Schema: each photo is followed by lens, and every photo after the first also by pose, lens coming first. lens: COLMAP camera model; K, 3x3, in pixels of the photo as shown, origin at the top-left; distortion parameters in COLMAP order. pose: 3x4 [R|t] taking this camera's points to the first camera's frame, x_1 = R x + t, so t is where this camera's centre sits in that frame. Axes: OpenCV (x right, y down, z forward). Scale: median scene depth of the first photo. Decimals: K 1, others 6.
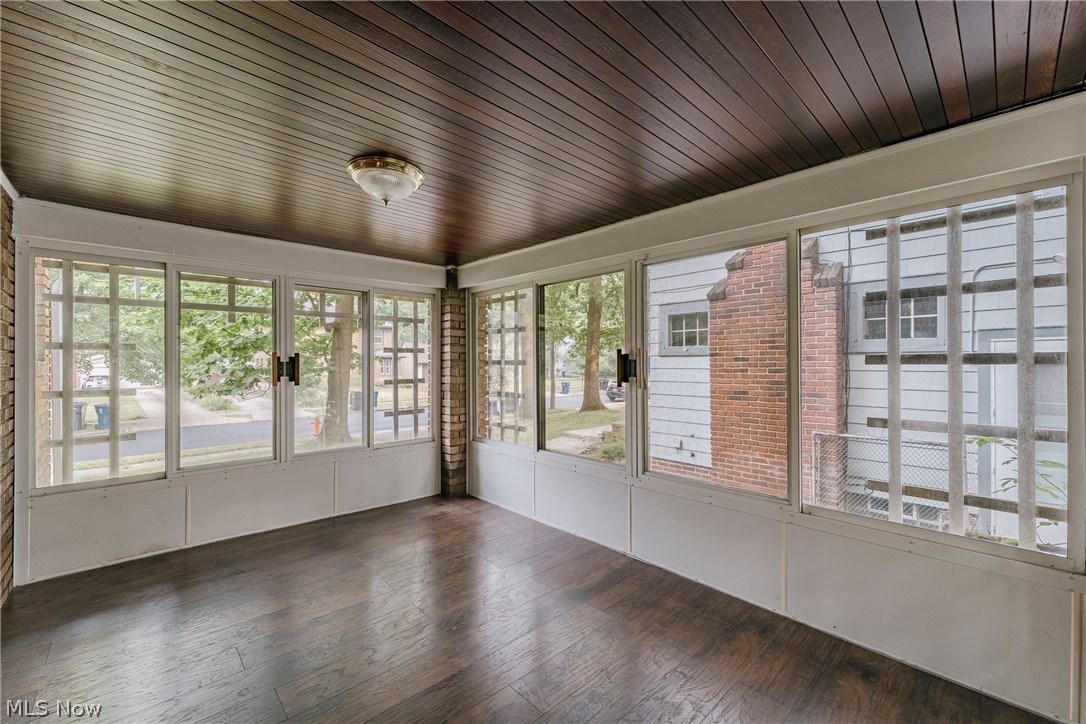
lens RADIAL K [[438.1, 0, 541.4], [0, 438.1, 364.6], [0, 0, 1]] dist [0.001154, 0.000034]
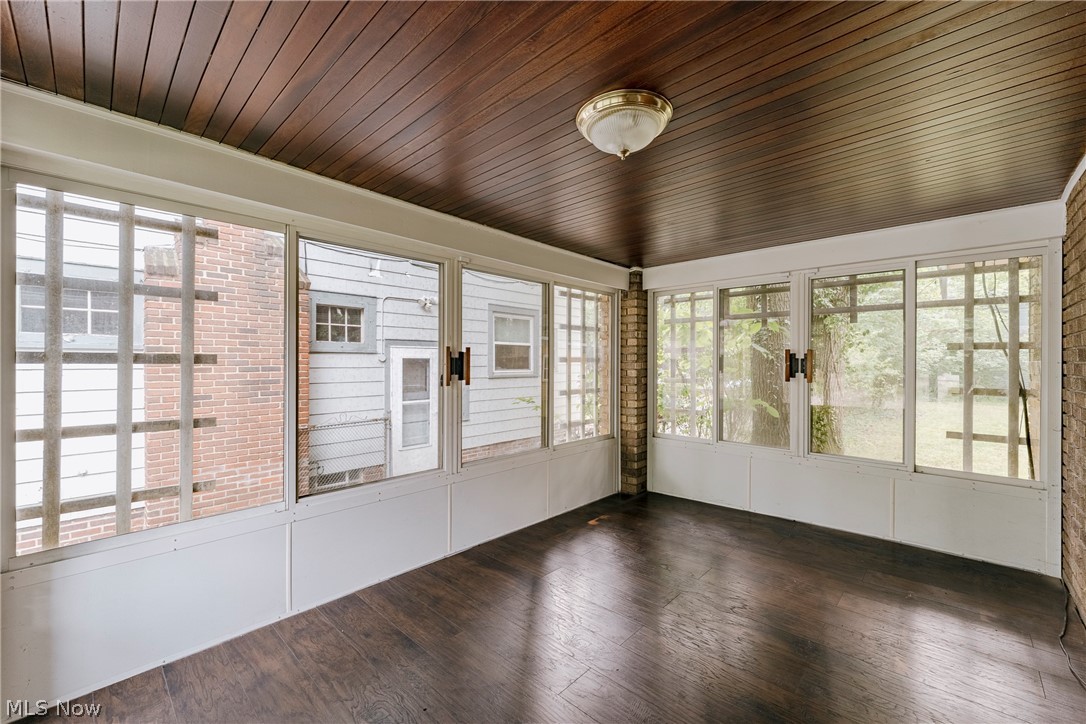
lens RADIAL K [[438.1, 0, 541.3], [0, 438.1, 359.9], [0, 0, 1]] dist [0.001154, 0.000034]
pose [[-0.053986, 0.005865, 0.998524, -0.470653], [0.002120, 0.999981, -0.005759, 0.000597], [-0.998539, 0.001806, -0.053998, 0.498646]]
